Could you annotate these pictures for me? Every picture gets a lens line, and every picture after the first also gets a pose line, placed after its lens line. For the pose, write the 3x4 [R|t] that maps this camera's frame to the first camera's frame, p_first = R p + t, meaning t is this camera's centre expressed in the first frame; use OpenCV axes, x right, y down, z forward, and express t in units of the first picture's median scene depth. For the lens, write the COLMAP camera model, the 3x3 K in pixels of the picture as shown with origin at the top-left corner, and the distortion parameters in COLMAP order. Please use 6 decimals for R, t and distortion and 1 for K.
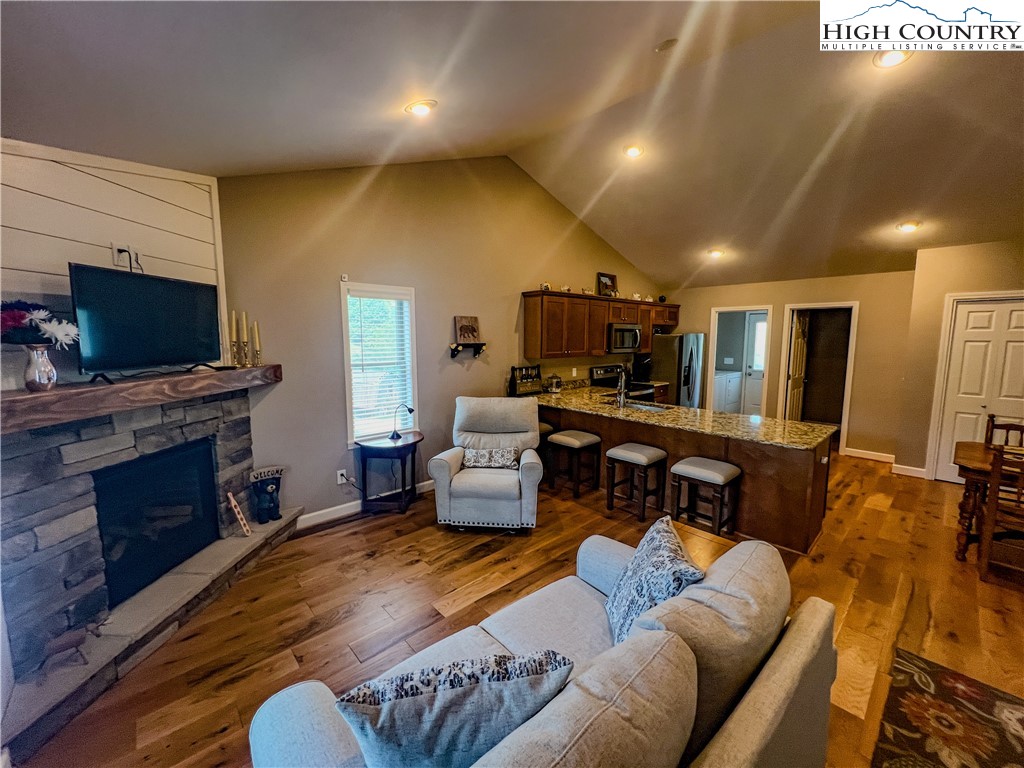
lens RADIAL K [[408.5, 0, 511.0], [0, 408.5, 378.9], [0, 0, 1]] dist [-0.003716, 0.000824]
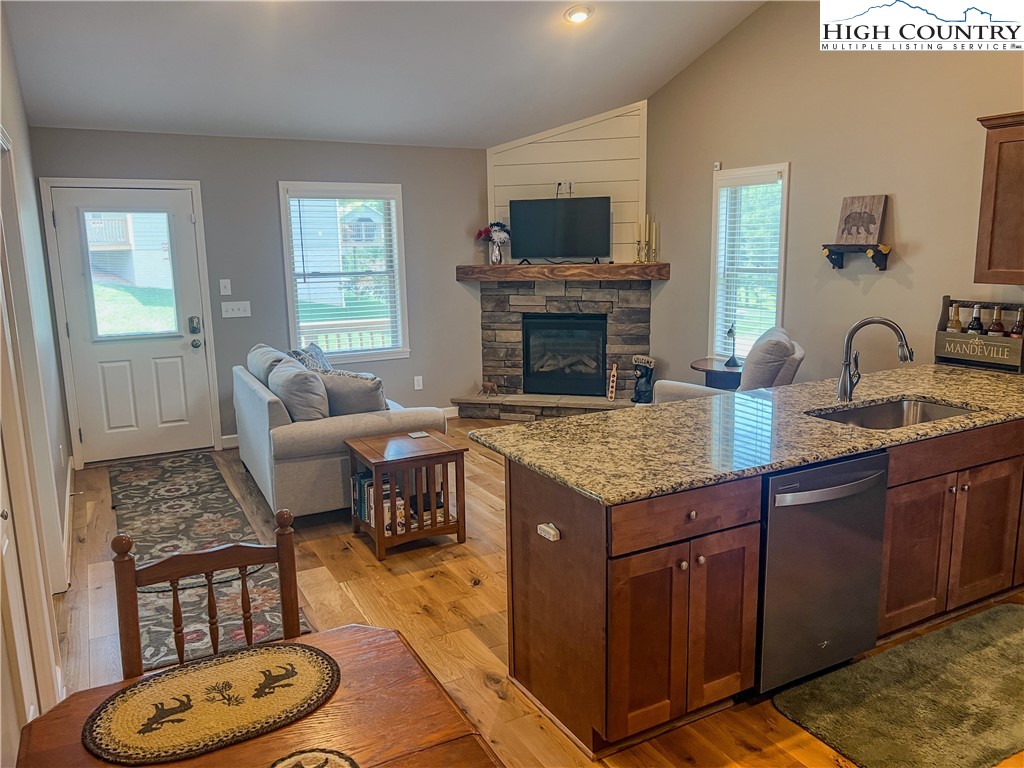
lens RADIAL K [[769.0, 0, 514.8], [0, 769.0, 383.6], [0, 0, 1]] dist [0.056561, -0.063607]
pose [[-0.237571, 0.180810, -0.954394, 1.509595], [-0.087655, 0.974524, 0.206443, -0.112407], [0.967407, 0.132703, -0.215670, 1.121271]]
